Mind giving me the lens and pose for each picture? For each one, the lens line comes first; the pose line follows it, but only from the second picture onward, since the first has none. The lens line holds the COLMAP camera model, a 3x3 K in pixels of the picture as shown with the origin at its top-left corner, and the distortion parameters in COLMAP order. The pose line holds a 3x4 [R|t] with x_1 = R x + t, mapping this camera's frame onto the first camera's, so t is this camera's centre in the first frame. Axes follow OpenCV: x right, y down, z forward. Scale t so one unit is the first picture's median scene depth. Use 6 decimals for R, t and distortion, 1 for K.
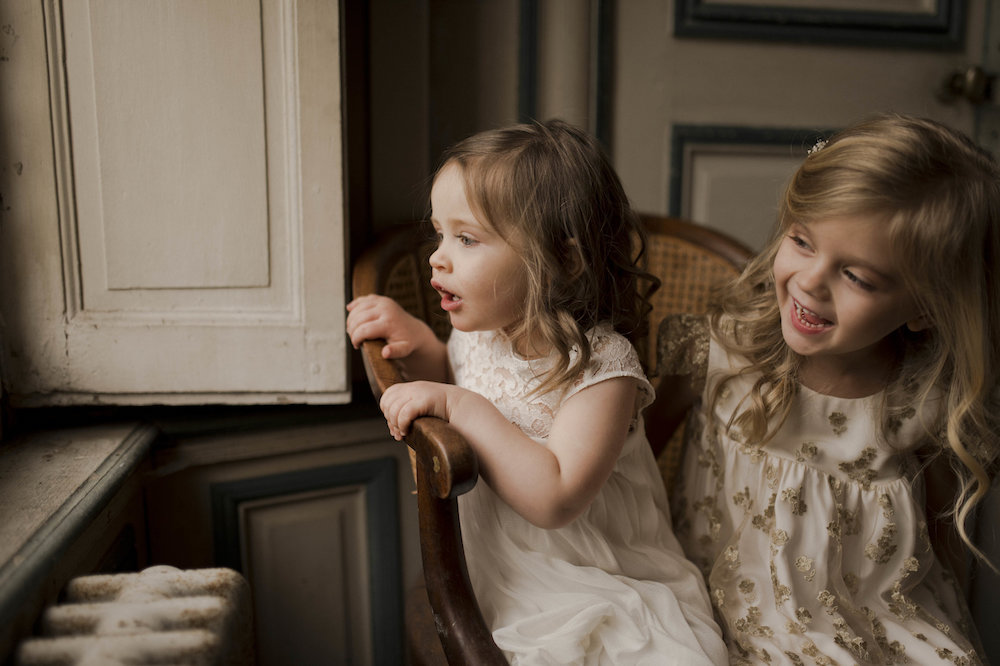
lens RADIAL K [[1004.8, 0, 500.0], [0, 1004.8, 333.0], [0, 0, 1]] dist [-0.018618, -0.010816]
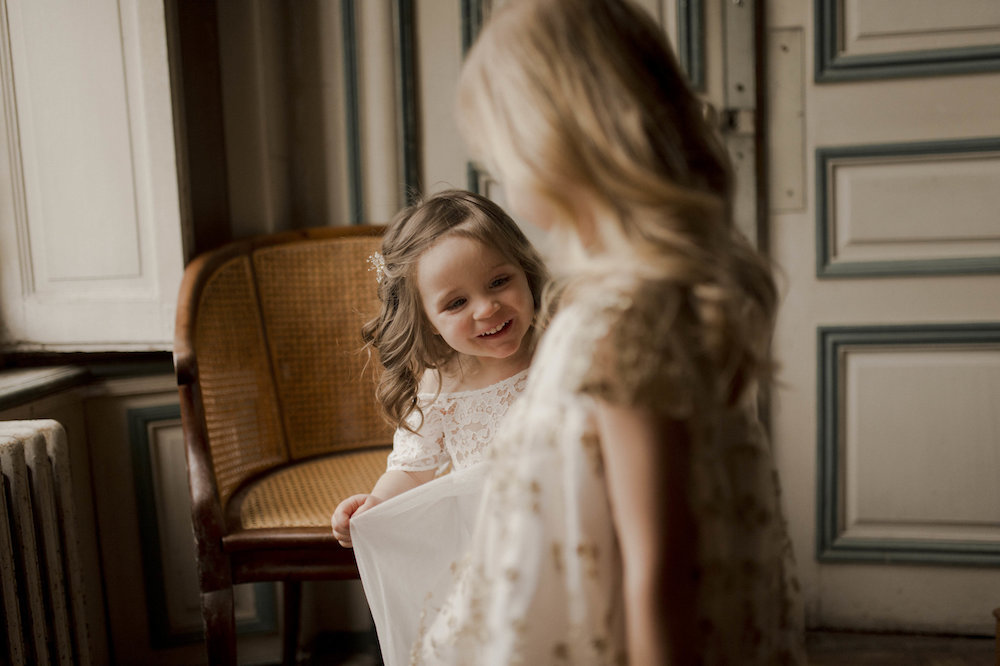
lens RADIAL K [[1004.8, 0, 500.0], [0, 1004.8, 333.0], [0, 0, 1]] dist [-0.018618, -0.010816]
pose [[0.976824, -0.022447, -0.212865, 0.680900], [0.009935, 0.998169, -0.059668, 0.148383], [0.213814, 0.056170, 0.975258, -0.442313]]
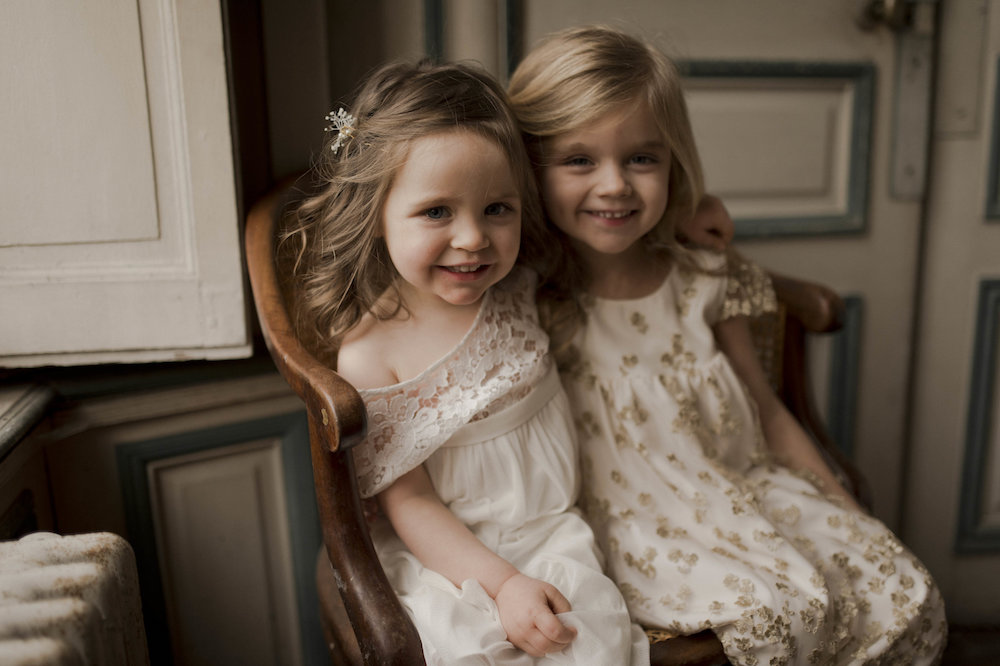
lens RADIAL K [[1001.0, 0, 500.0], [0, 1001.0, 333.0], [0, 0, 1]] dist [-0.008522, -0.001895]
pose [[0.998706, -0.034652, 0.037213, 0.057699], [0.032628, 0.998025, 0.053682, 0.002908], [-0.038999, -0.052399, 0.997864, 0.027495]]
